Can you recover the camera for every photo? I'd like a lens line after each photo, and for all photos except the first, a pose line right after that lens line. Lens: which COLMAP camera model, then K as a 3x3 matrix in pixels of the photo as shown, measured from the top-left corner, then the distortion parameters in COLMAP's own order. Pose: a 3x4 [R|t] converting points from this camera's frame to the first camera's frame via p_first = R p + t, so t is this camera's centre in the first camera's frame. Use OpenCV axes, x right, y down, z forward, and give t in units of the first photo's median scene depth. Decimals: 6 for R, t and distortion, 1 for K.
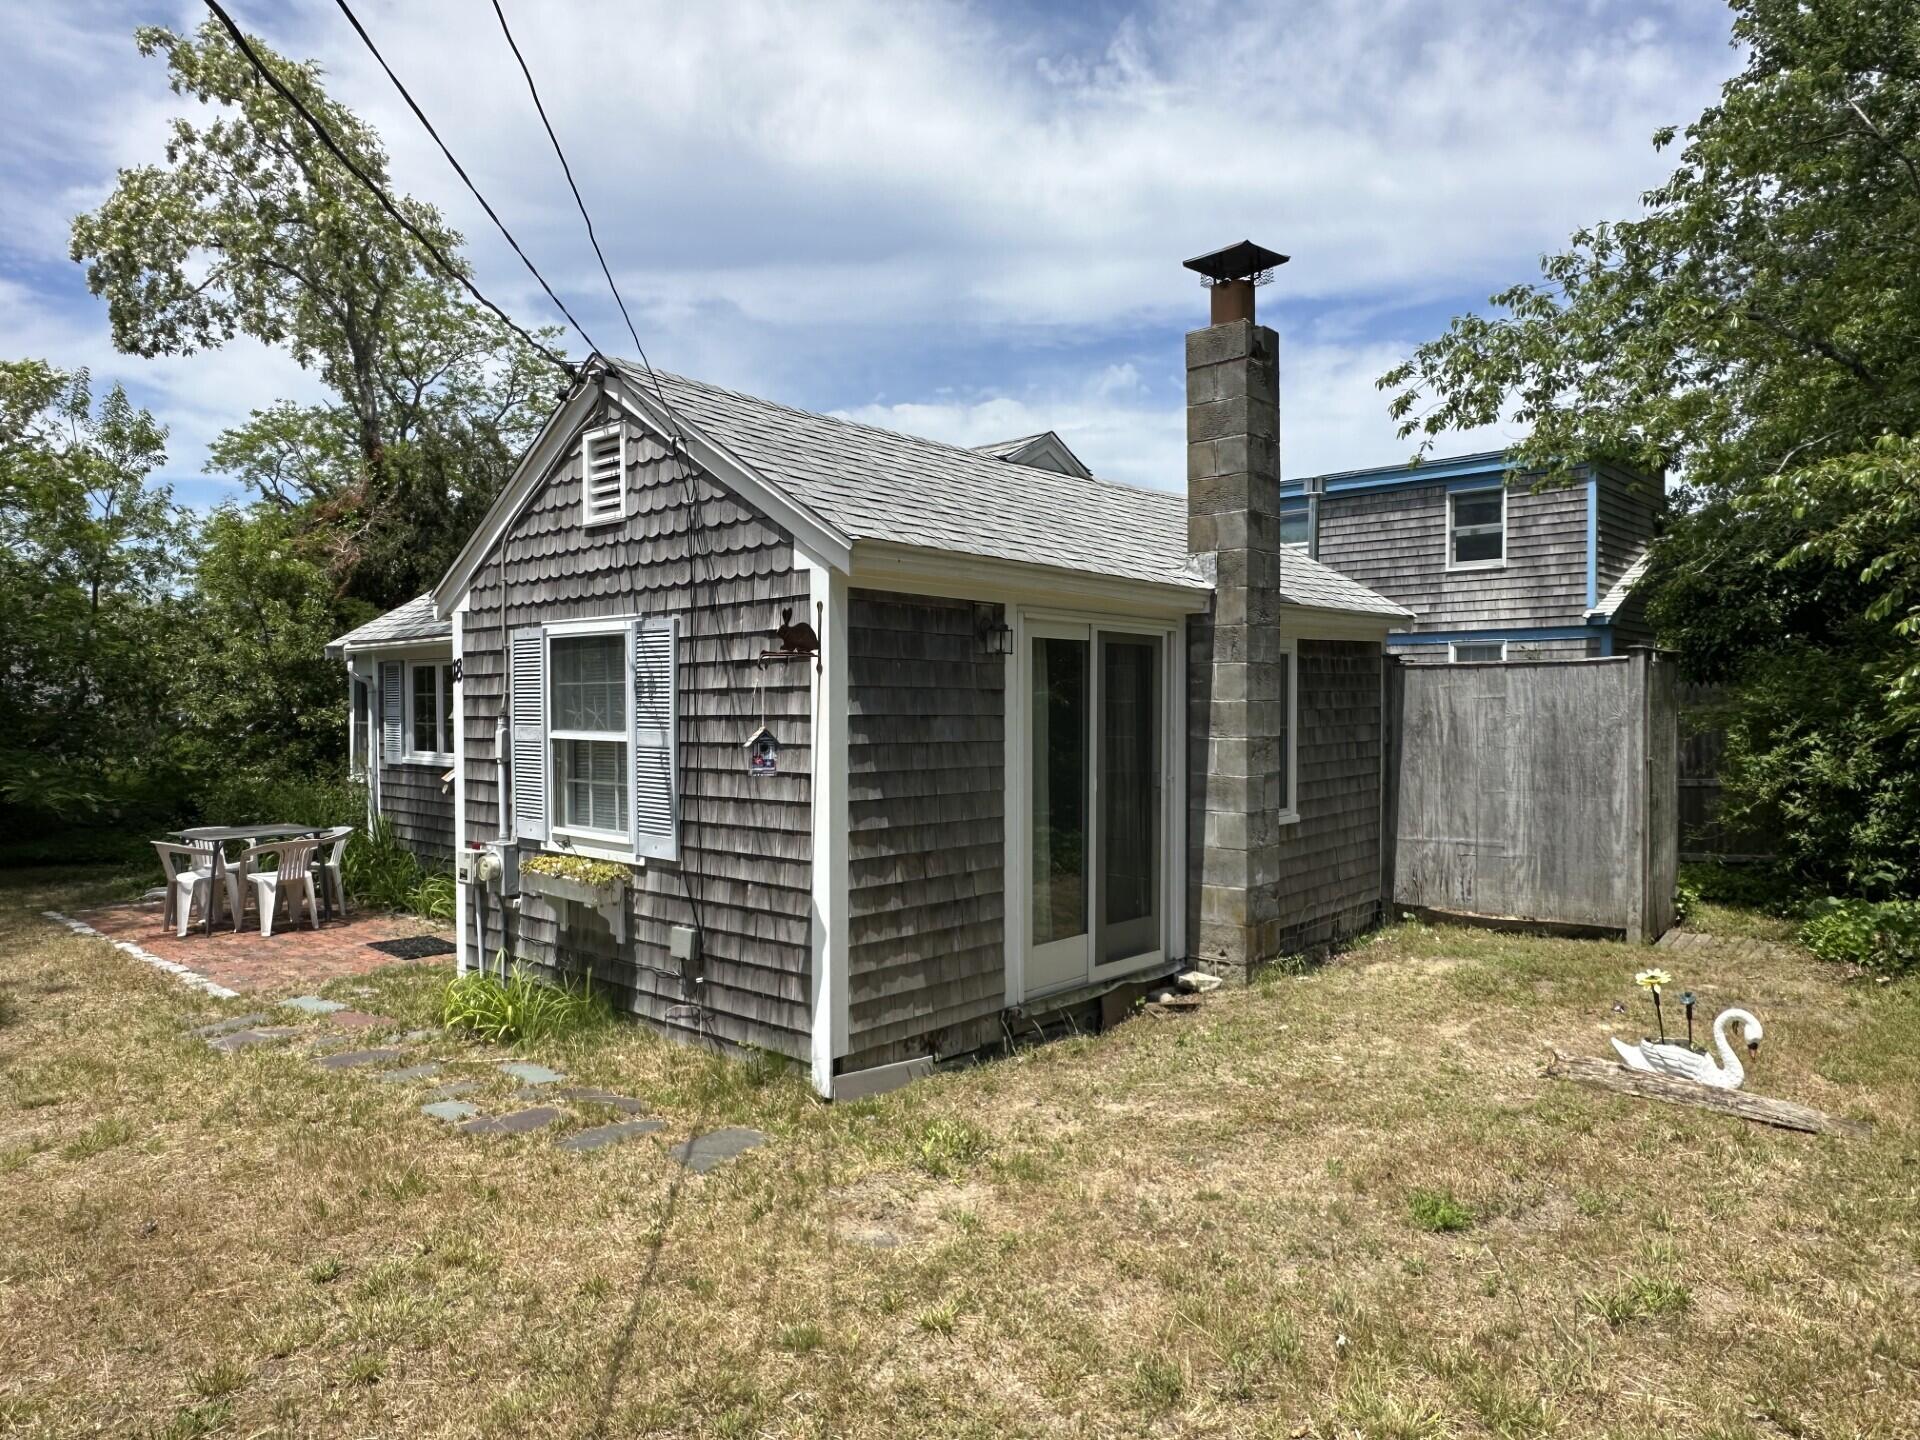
lens RADIAL K [[1241.7, 0, 956.0], [0, 1241.7, 720.3], [0, 0, 1]] dist [-0.007813, 0.001672]
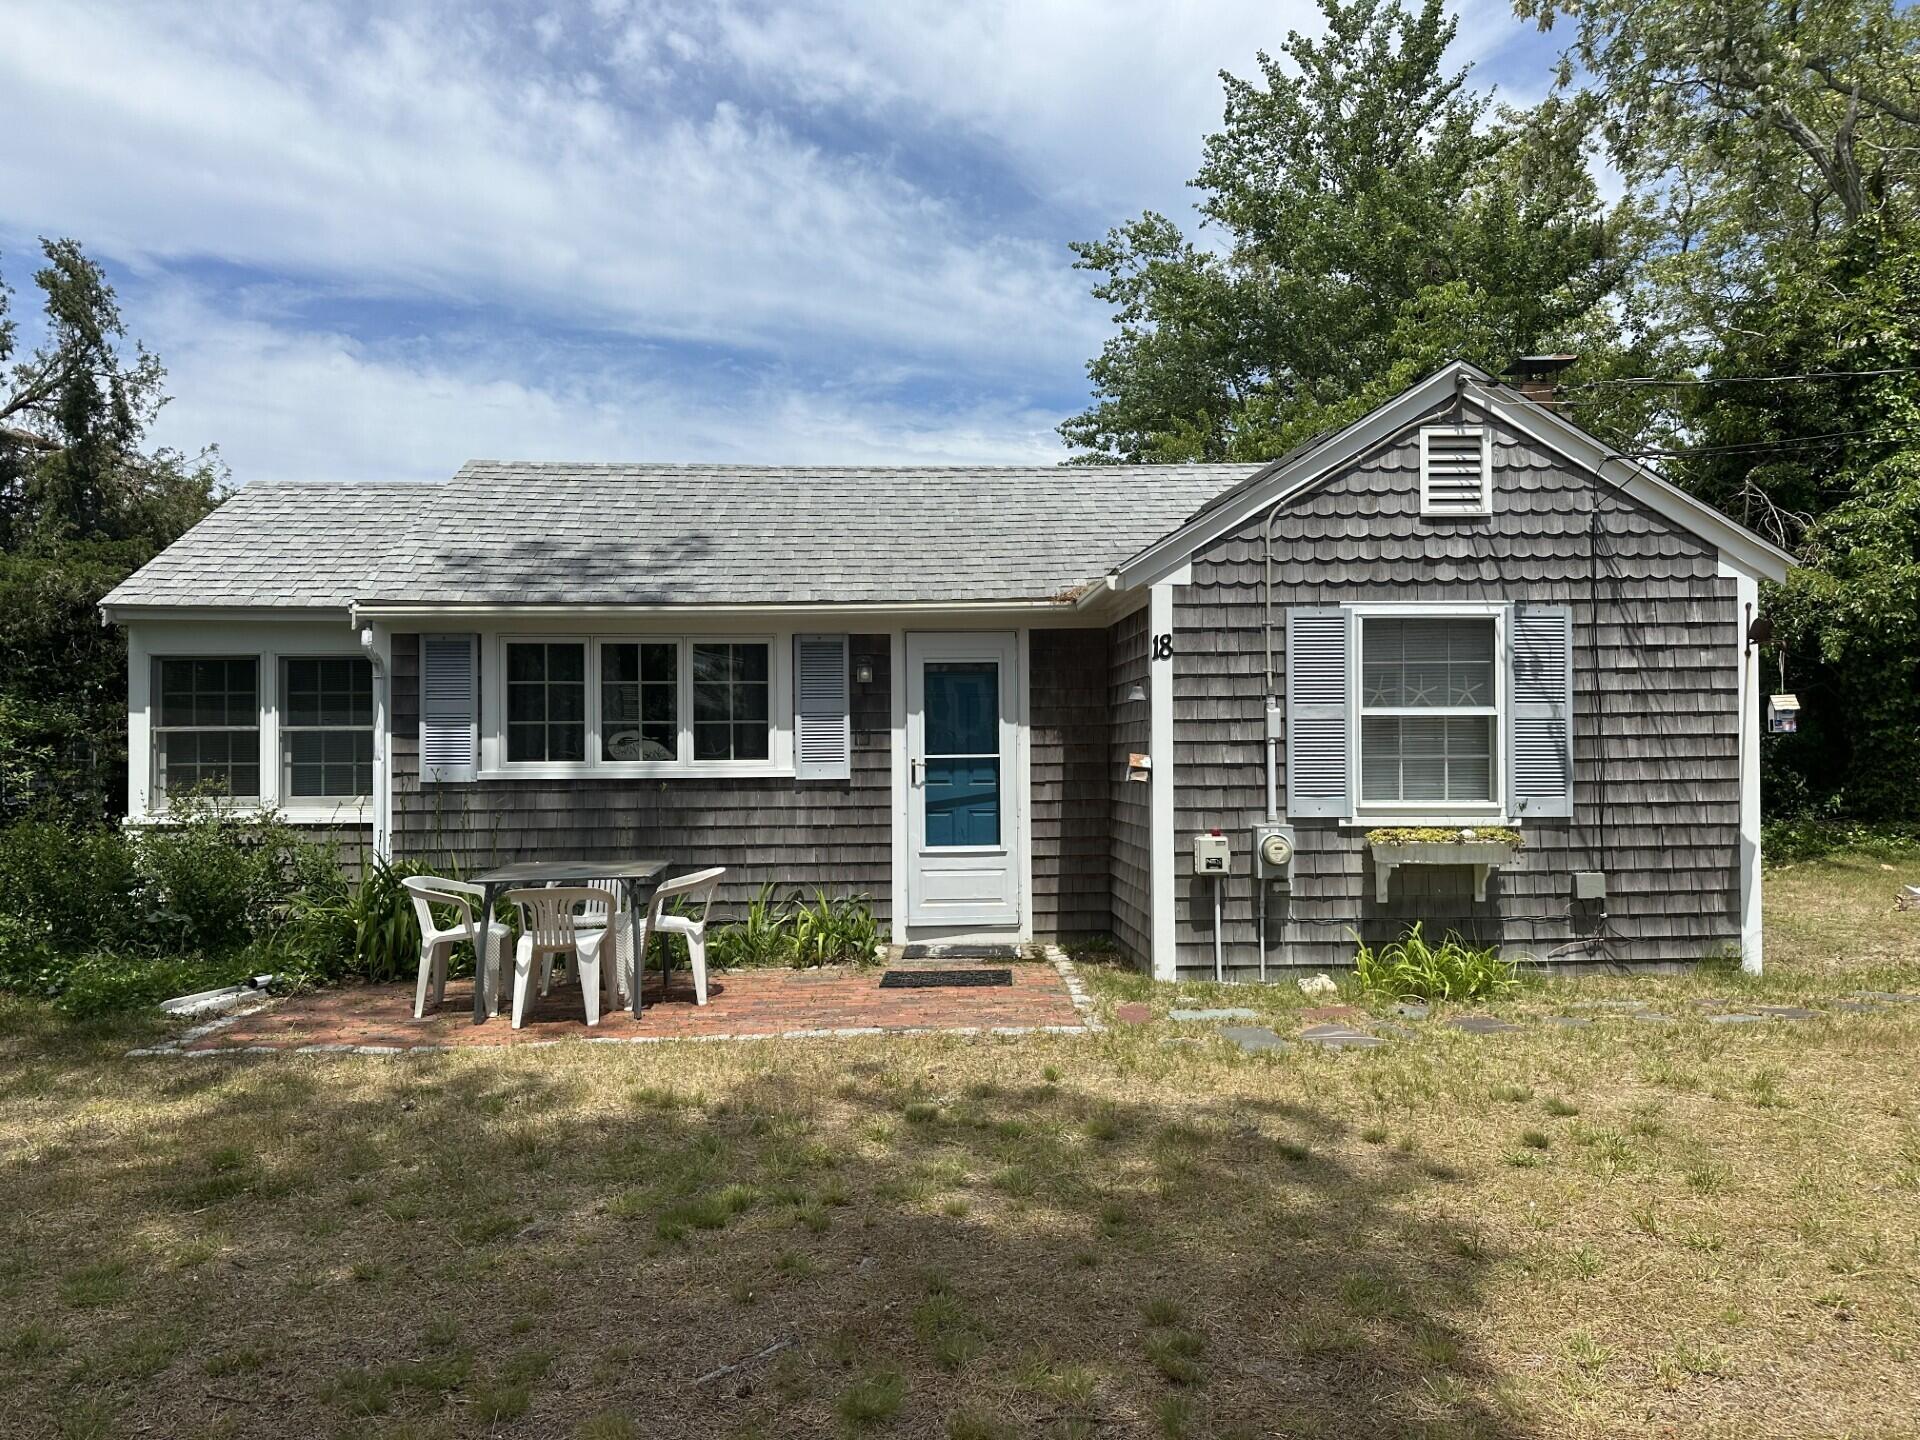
lens RADIAL K [[1315.5, 0, 960.4], [0, 1315.5, 722.7], [0, 0, 1]] dist [0.023976, -0.003825]
pose [[0.715209, 0.000173, 0.698910, -1.432810], [0.015451, 0.999752, -0.016059, 0.035243], [-0.698739, 0.022284, 0.715029, 0.493585]]
